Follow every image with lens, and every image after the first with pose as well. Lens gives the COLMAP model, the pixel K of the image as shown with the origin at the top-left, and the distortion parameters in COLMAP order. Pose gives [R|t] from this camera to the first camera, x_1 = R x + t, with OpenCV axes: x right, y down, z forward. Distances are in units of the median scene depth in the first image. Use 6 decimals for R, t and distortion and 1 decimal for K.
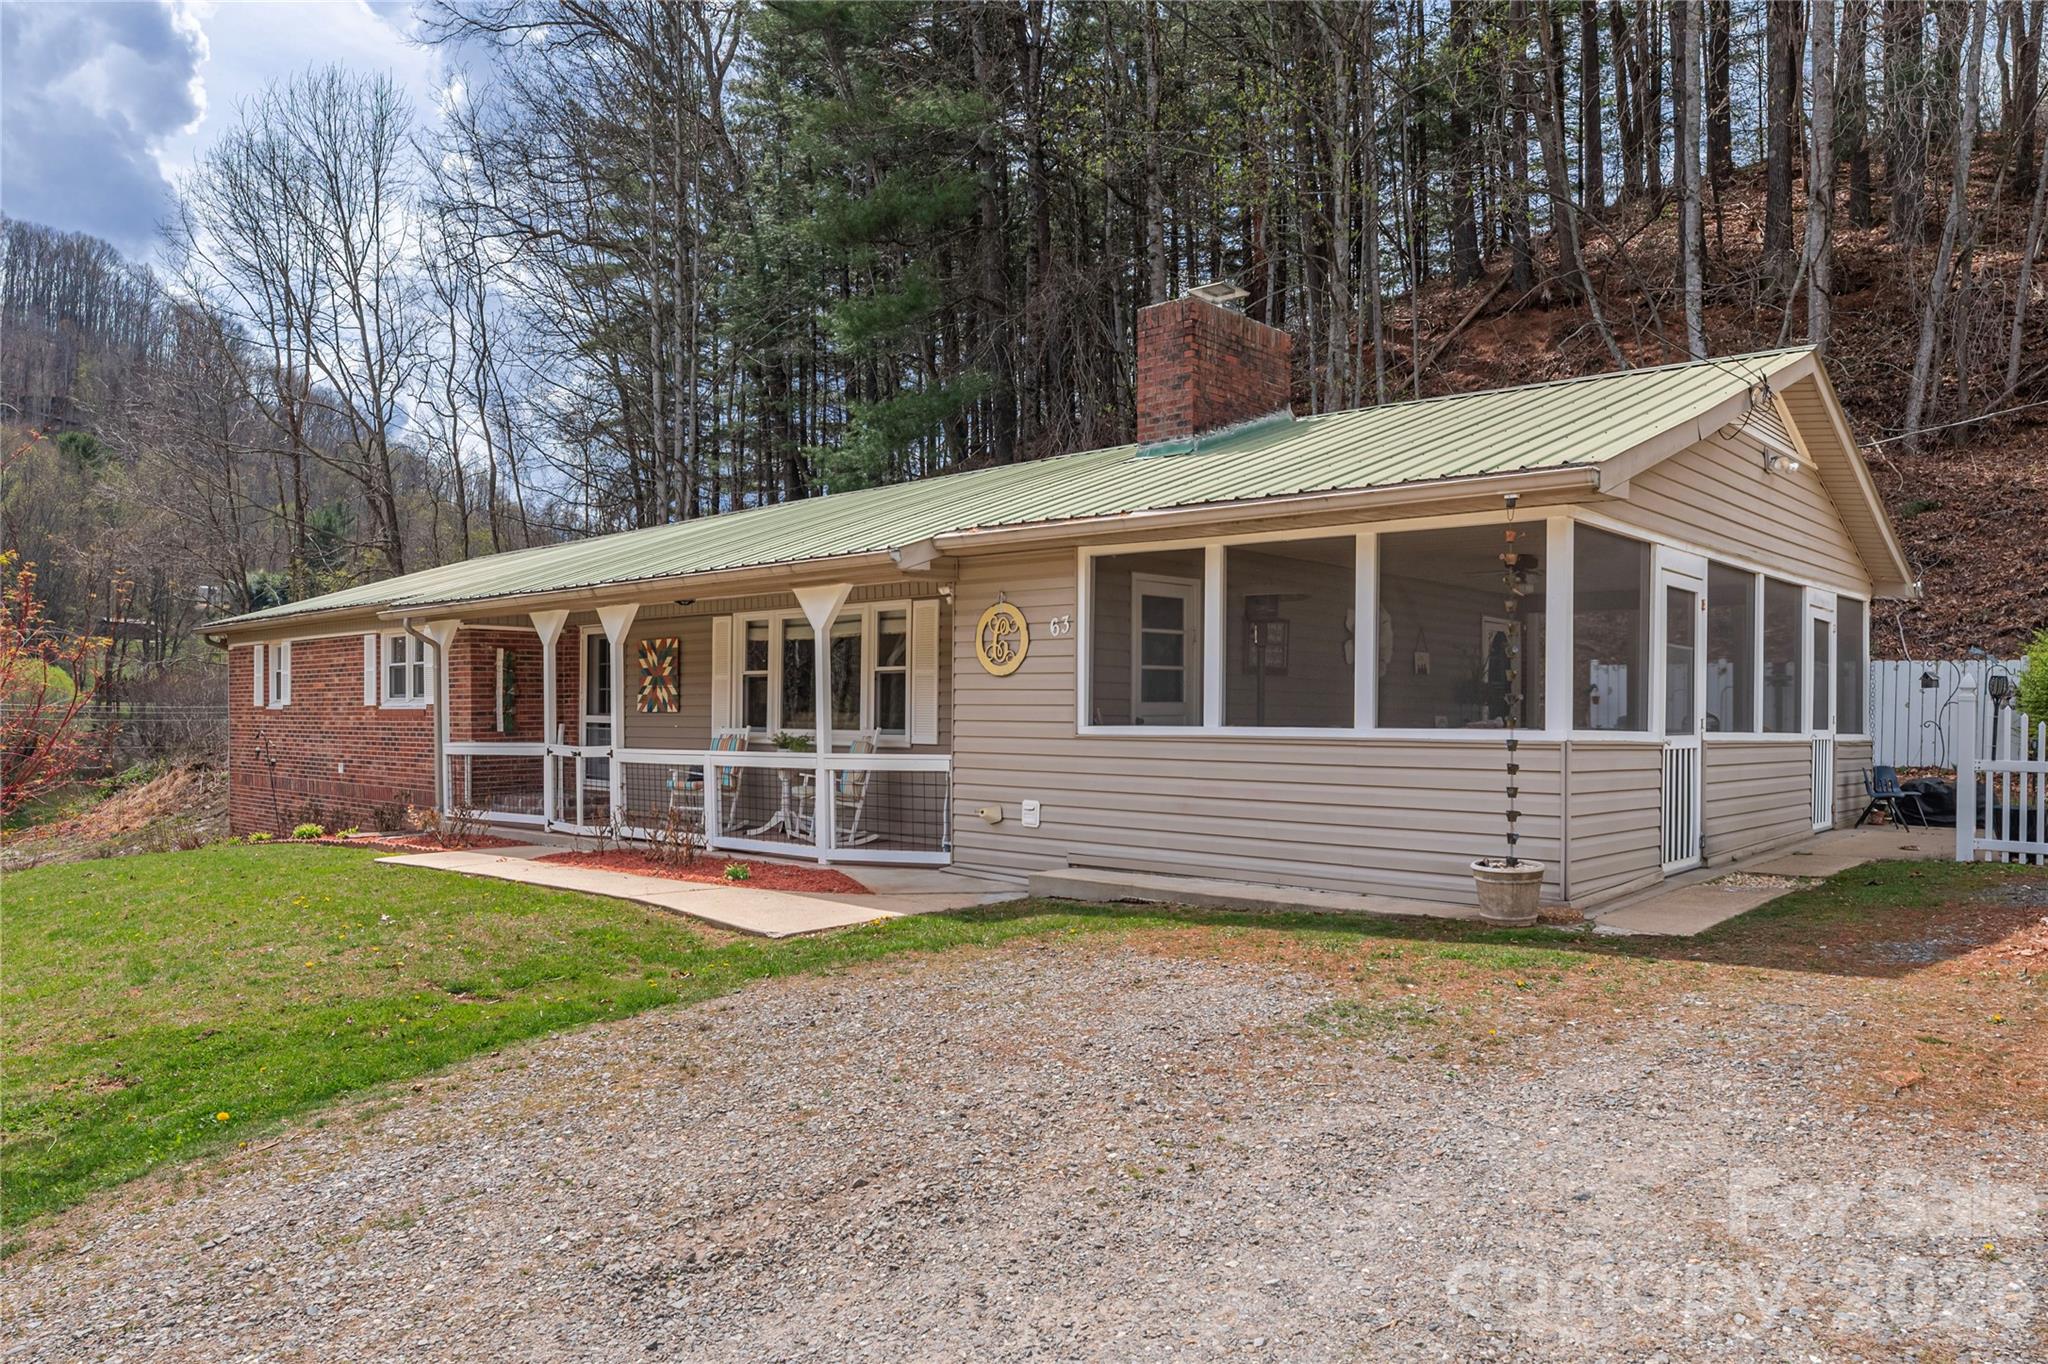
lens RADIAL K [[1332.2, 0, 1023.6], [0, 1332.2, 731.2], [0, 0, 1]] dist [0.000765, -0.000170]
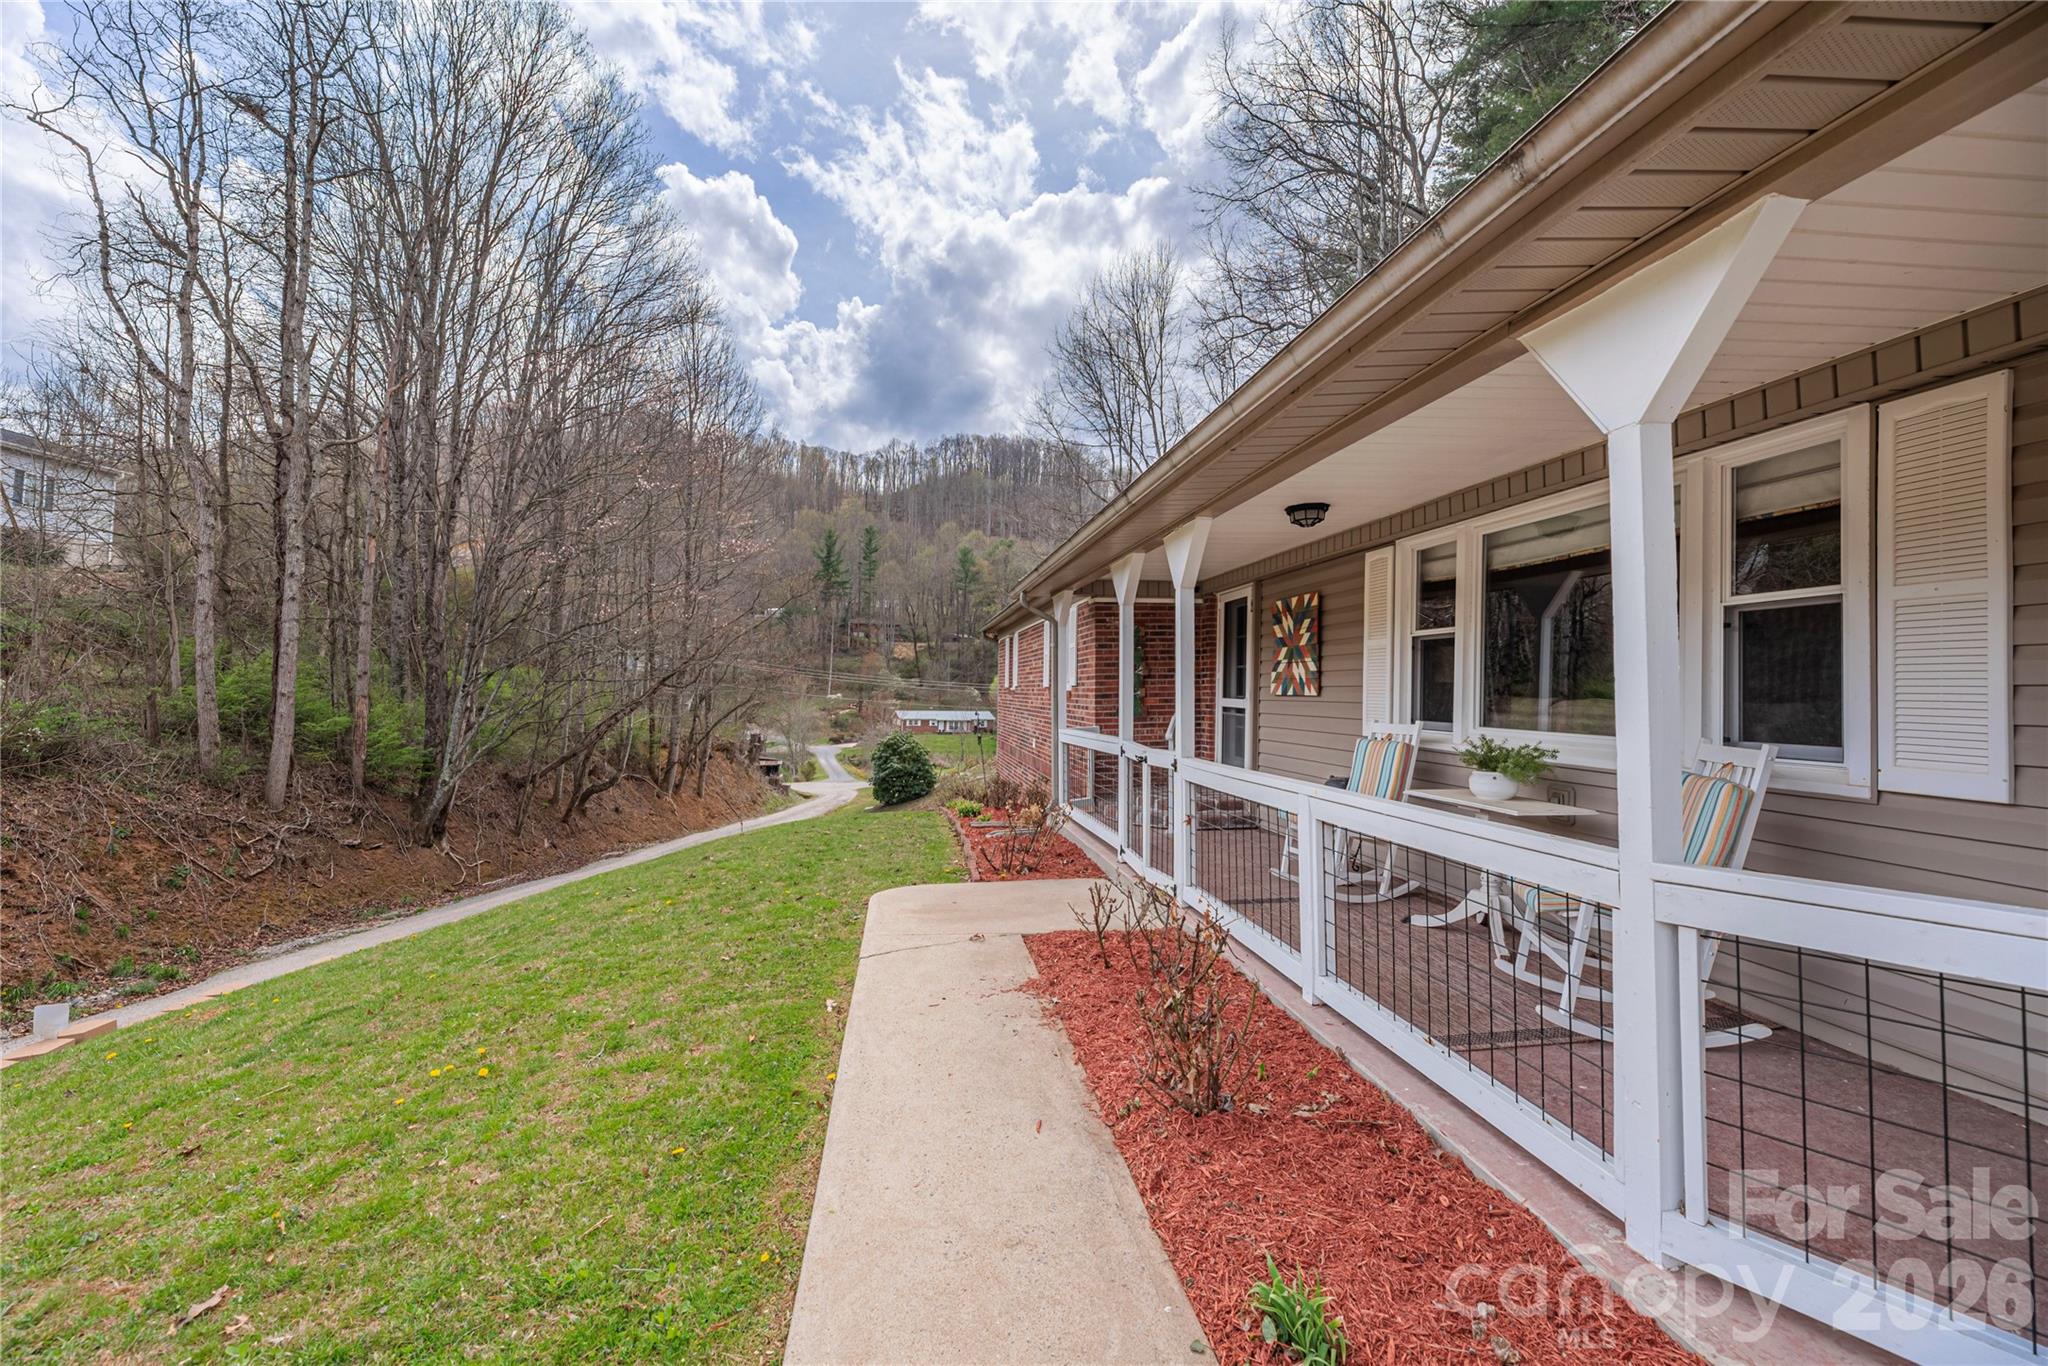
lens RADIAL K [[827.3, 0, 1024.0], [0, 827.3, 683.0], [0, 0, 1]] dist [-0.000999, 0.000330]
pose [[0.774260, -0.007174, -0.632827, -0.100406], [-0.005645, 0.999818, -0.018241, -0.011993], [0.632842, 0.017696, 0.774078, 0.552786]]
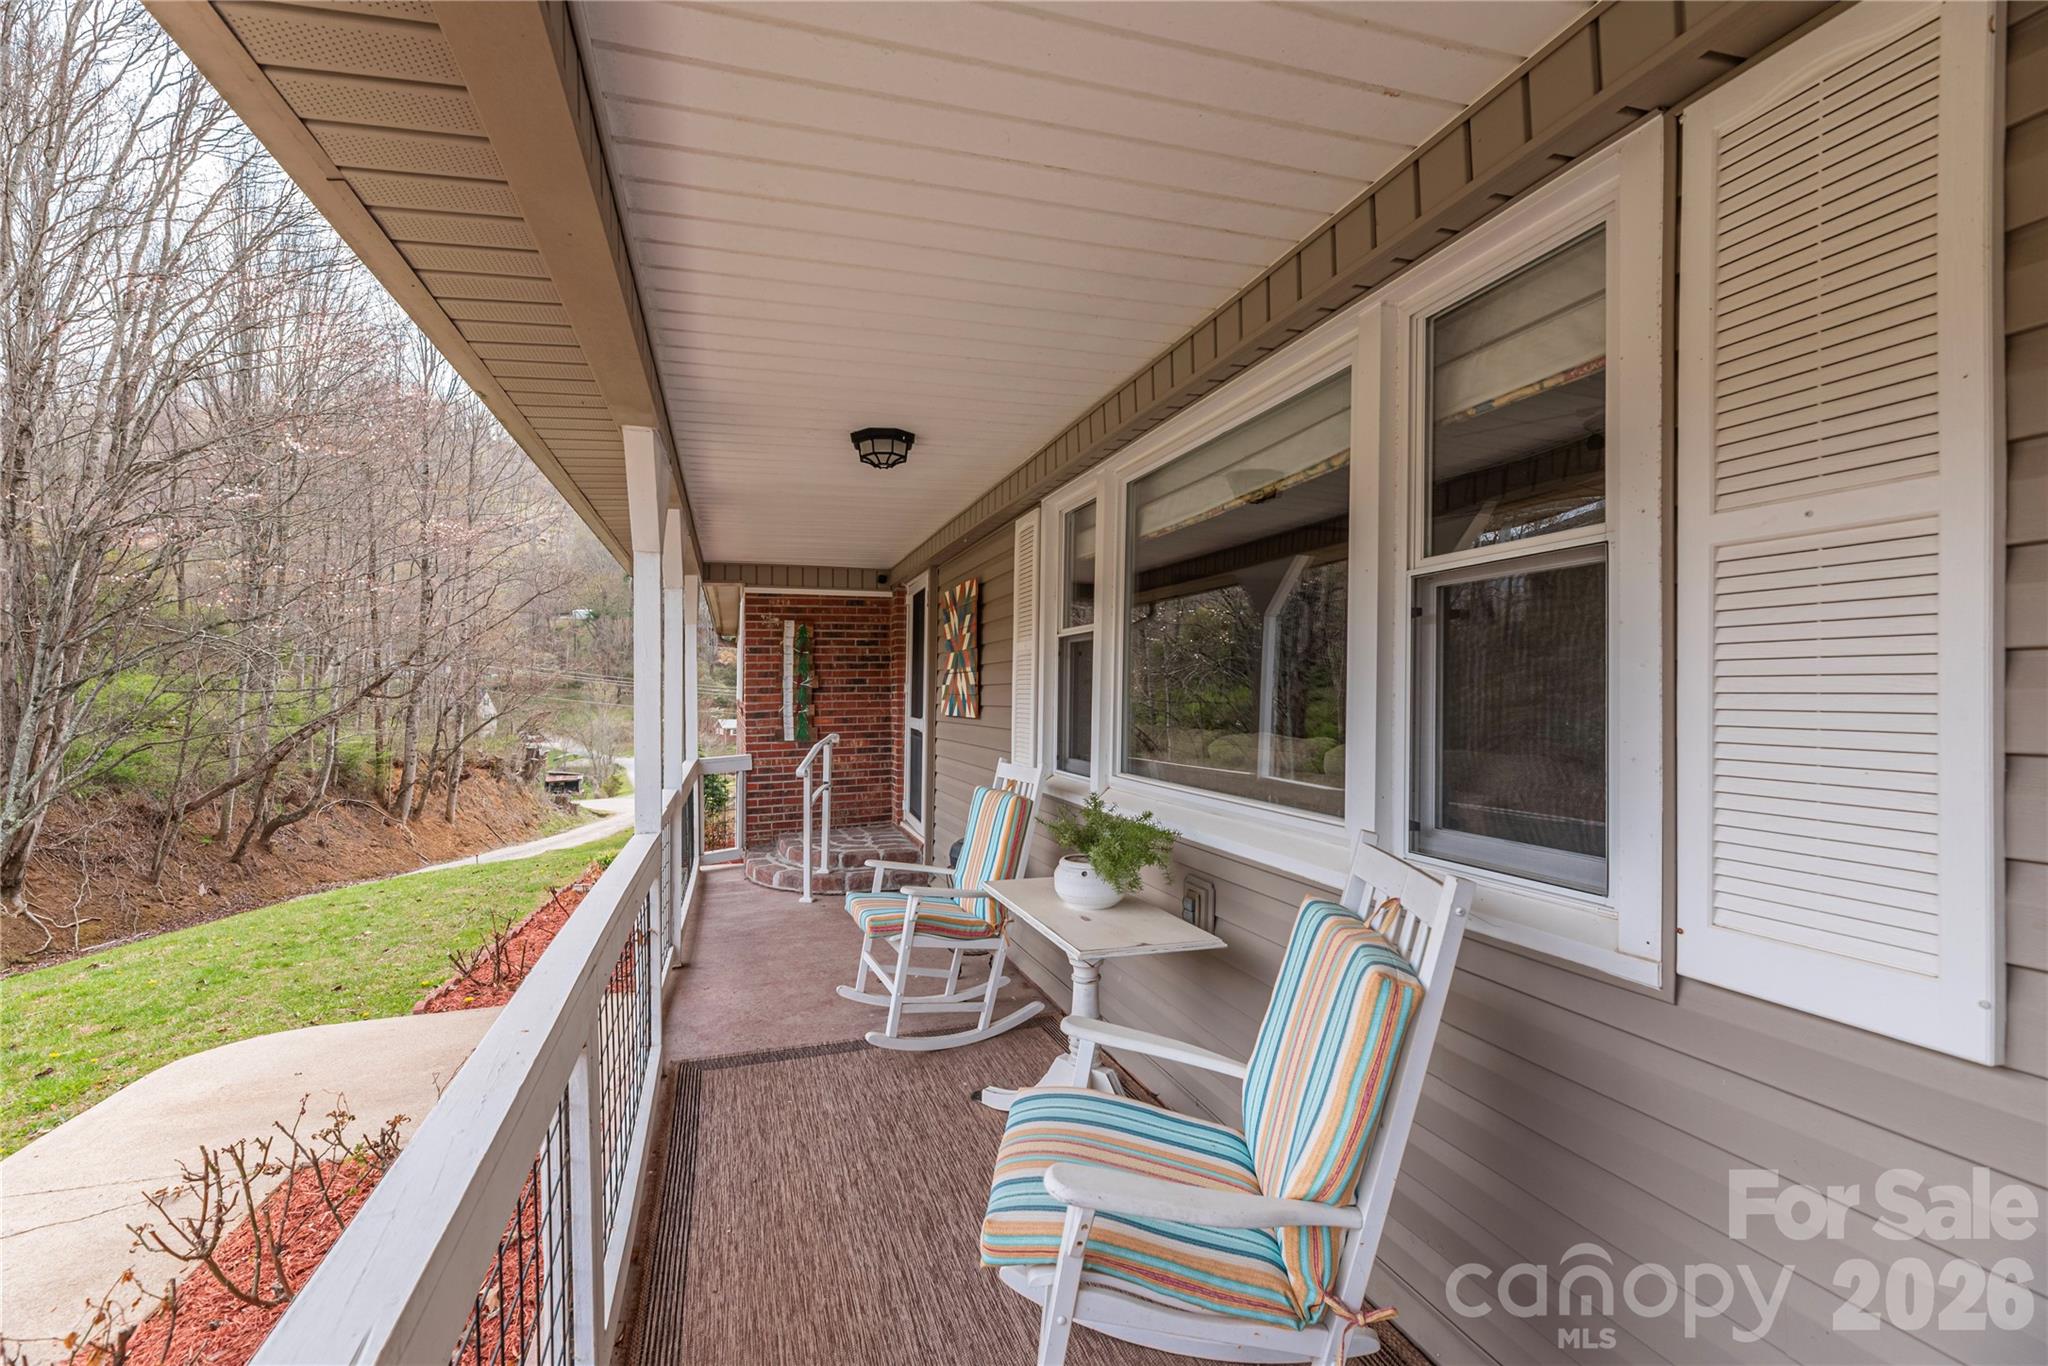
lens RADIAL K [[834.2, 0, 987.4], [0, 834.2, 698.7], [0, 0, 1]] dist [-0.000120, -0.000455]
pose [[0.855079, -0.002588, -0.518491, -0.084837], [-0.001343, 0.999973, -0.007205, -0.019439], [0.518496, 0.006857, 0.855053, 0.714179]]
